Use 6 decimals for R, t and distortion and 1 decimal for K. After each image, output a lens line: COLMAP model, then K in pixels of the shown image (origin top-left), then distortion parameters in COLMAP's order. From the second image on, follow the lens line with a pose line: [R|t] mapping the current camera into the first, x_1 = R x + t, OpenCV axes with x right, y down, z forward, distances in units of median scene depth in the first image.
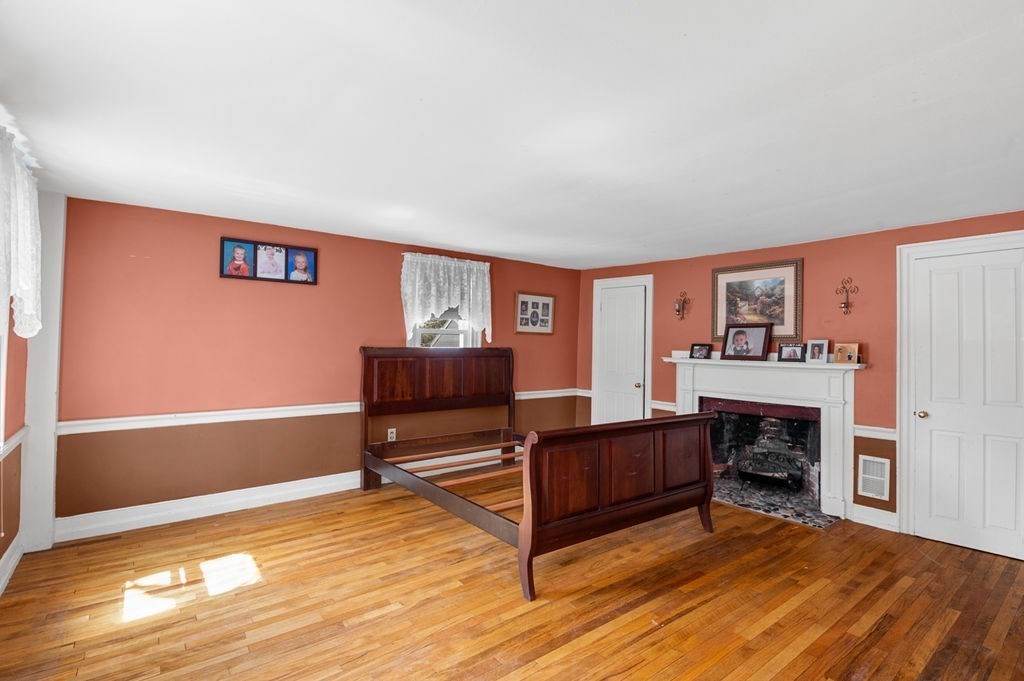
lens RADIAL K [[494.5, 0, 512.0], [0, 494.5, 340.5], [0, 0, 1]] dist [-0.000701, -0.000228]
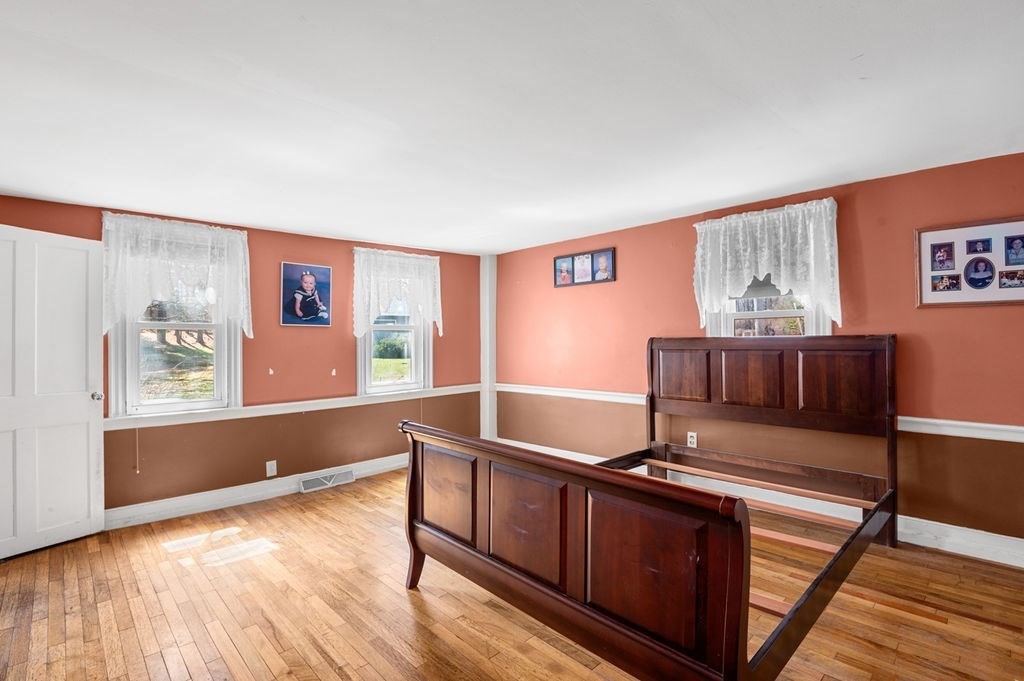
lens RADIAL K [[486.0, 0, 512.0], [0, 486.0, 340.5], [0, 0, 1]] dist [-0.024118, -0.000344]
pose [[0.102048, -0.010713, -0.994722, 0.541518], [0.022167, 0.999718, -0.008492, 0.018023], [0.994532, -0.021183, 0.102257, 0.580783]]
